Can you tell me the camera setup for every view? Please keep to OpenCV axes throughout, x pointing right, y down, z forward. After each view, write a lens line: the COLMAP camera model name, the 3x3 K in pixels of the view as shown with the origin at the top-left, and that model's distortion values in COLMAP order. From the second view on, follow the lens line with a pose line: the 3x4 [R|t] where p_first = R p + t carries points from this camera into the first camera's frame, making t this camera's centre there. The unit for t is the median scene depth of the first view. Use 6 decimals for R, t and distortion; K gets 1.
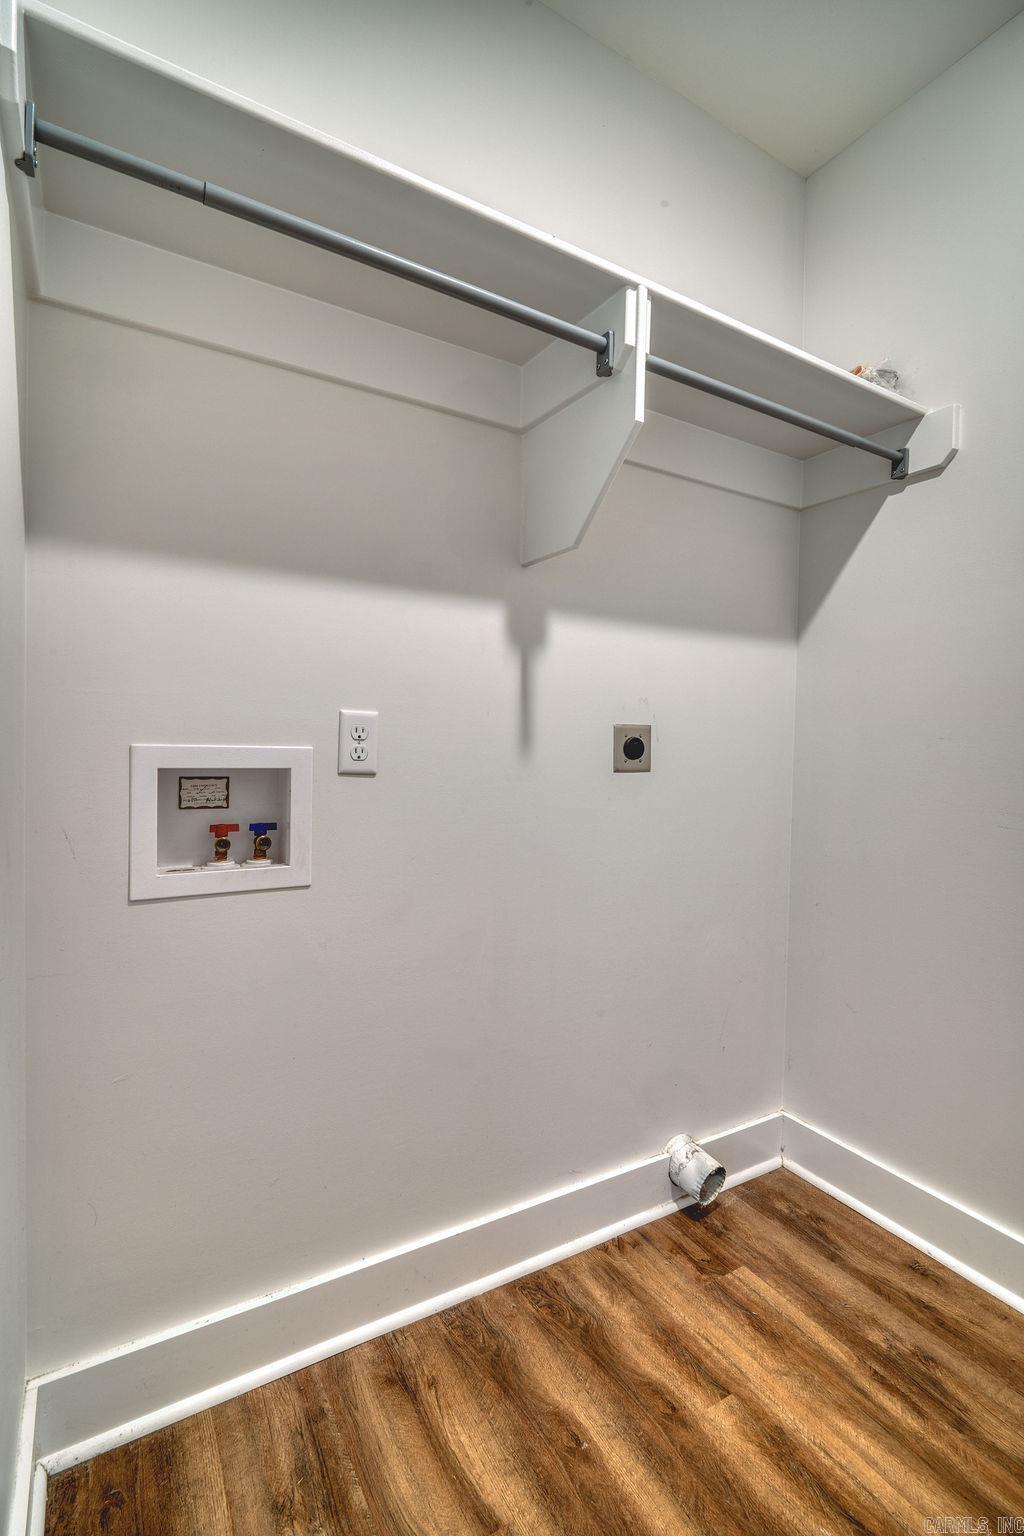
lens RADIAL K [[736.8, 0, 512.0], [0, 736.8, 768.0], [0, 0, 1]] dist [0.000293, 0.000253]
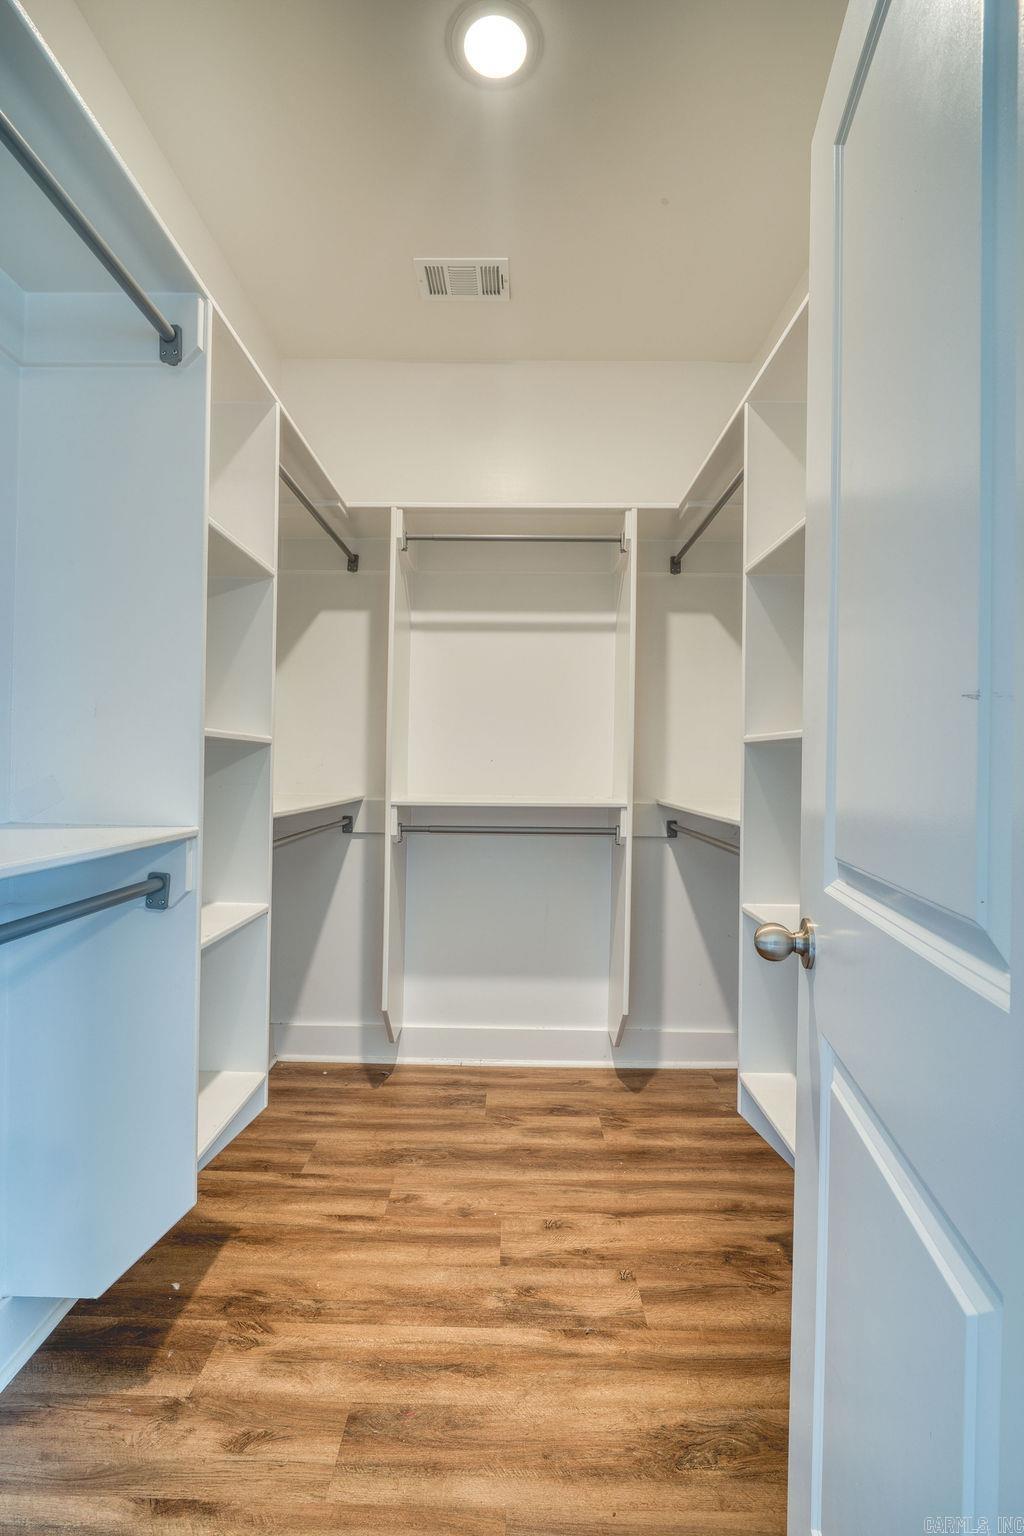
lens RADIAL K [[639.6, 0, 512.0], [0, 639.6, 768.0], [0, 0, 1]] dist [-0.001013, -0.000116]
pose [[0.528218, -0.015666, 0.848965, -0.437902], [0.028606, 0.999591, 0.000647, -0.130756], [-0.848627, 0.023944, 0.528449, 0.459996]]
